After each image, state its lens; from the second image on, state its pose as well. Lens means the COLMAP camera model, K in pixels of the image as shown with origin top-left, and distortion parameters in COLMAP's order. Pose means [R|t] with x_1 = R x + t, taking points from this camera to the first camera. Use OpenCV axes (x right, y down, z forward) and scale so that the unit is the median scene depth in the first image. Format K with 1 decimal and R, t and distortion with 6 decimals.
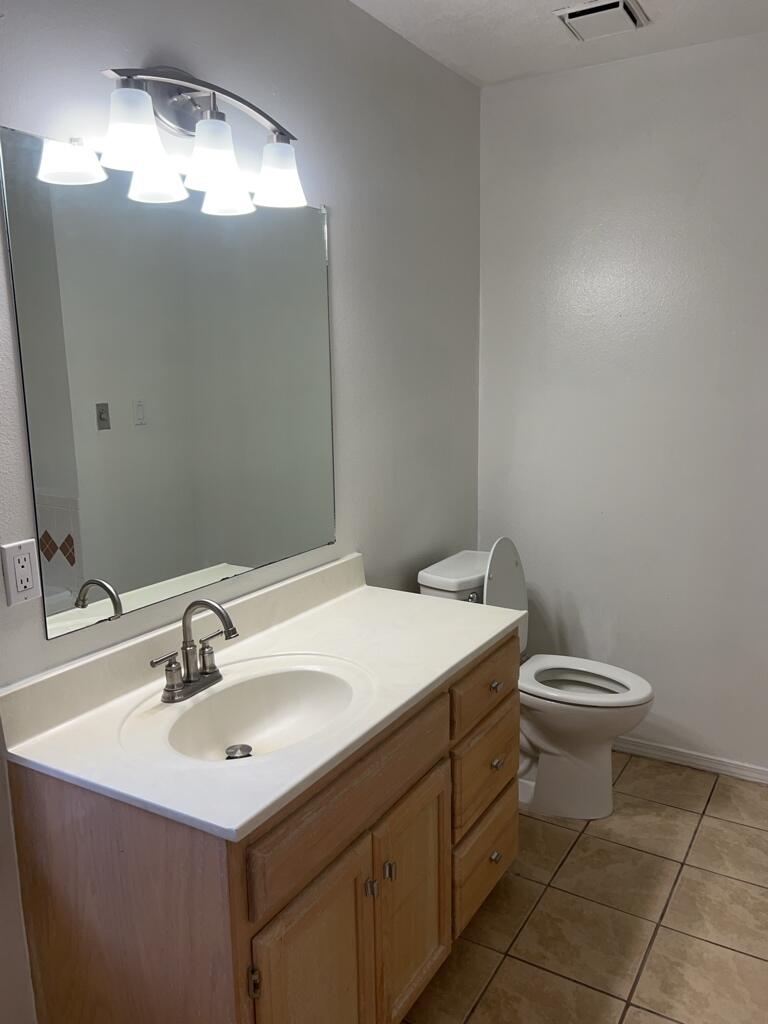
lens RADIAL K [[807.7, 0, 385.8], [0, 807.7, 513.3], [0, 0, 1]] dist [0.013986, -0.007595]
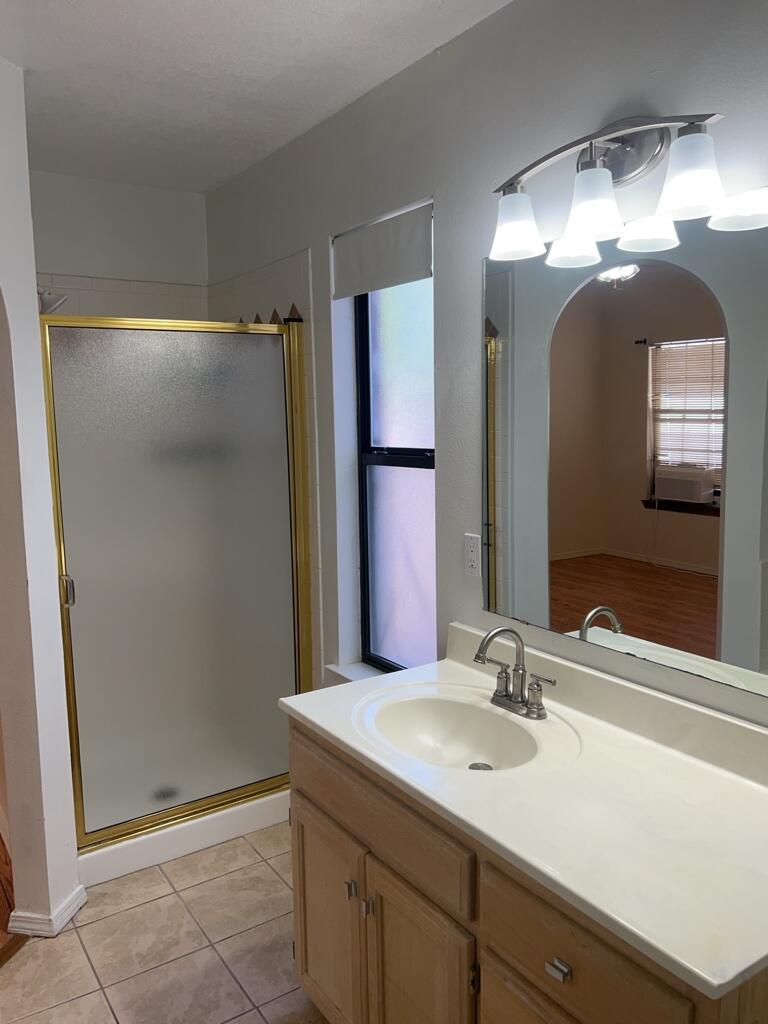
lens RADIAL K [[807.7, 0, 386.2], [0, 807.7, 510.8], [0, 0, 1]] dist [0.013986, -0.007595]
pose [[-0.429529, 0.138419, -0.892382, 0.805890], [-0.145869, 0.964572, 0.219827, -0.267331], [0.891194, 0.224593, -0.394121, 1.236720]]
